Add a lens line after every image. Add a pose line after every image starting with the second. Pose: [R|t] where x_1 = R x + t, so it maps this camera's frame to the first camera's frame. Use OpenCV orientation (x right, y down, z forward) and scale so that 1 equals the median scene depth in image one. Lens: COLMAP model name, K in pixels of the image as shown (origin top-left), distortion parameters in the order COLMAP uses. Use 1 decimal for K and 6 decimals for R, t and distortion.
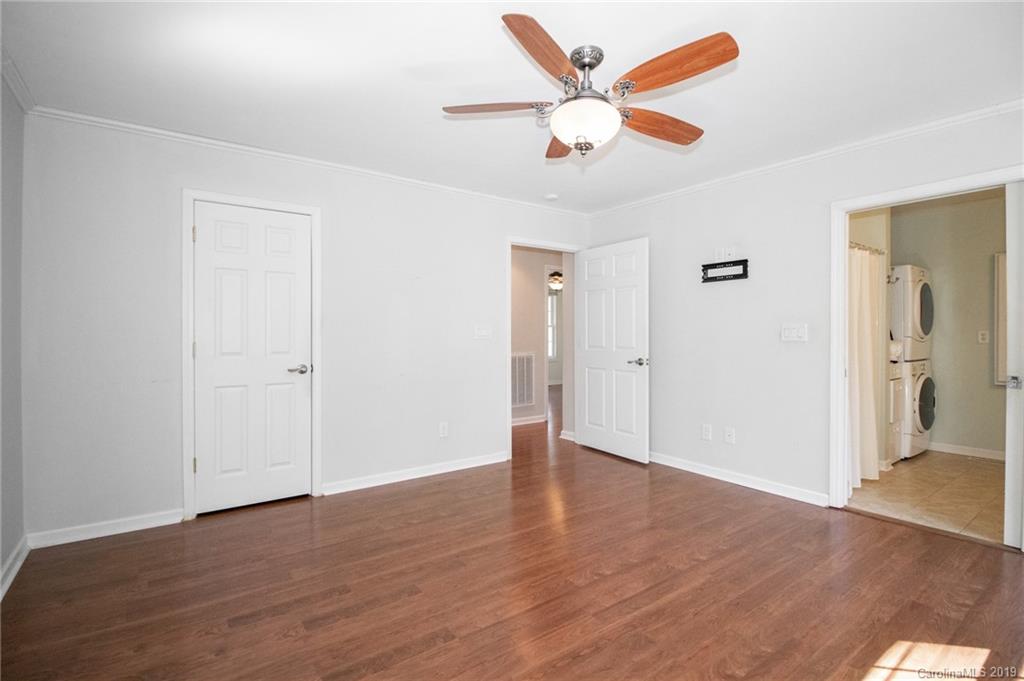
lens RADIAL K [[486.0, 0, 516.1], [0, 486.0, 329.1], [0, 0, 1]] dist [-0.014593, -0.001797]
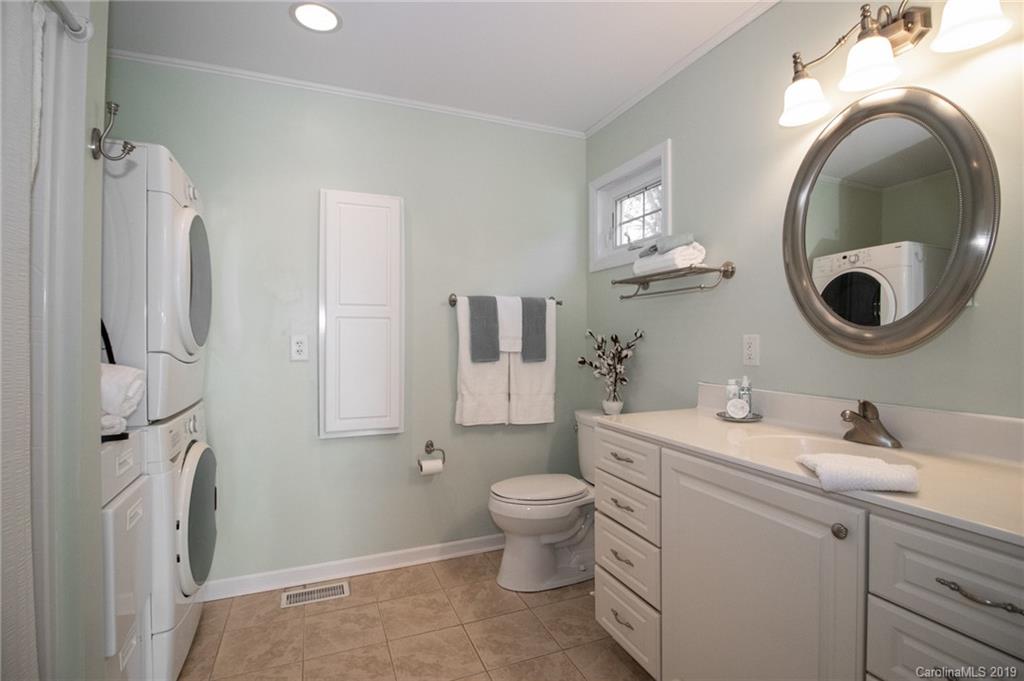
lens RADIAL K [[486.0, 0, 517.3], [0, 486.0, 337.0], [0, 0, 1]] dist [-0.014593, -0.001797]
pose [[0.223973, 0.004653, 0.974584, 0.558738], [0.003317, 0.999979, -0.005537, 0.009147], [-0.974590, 0.004472, 0.223953, 0.700880]]
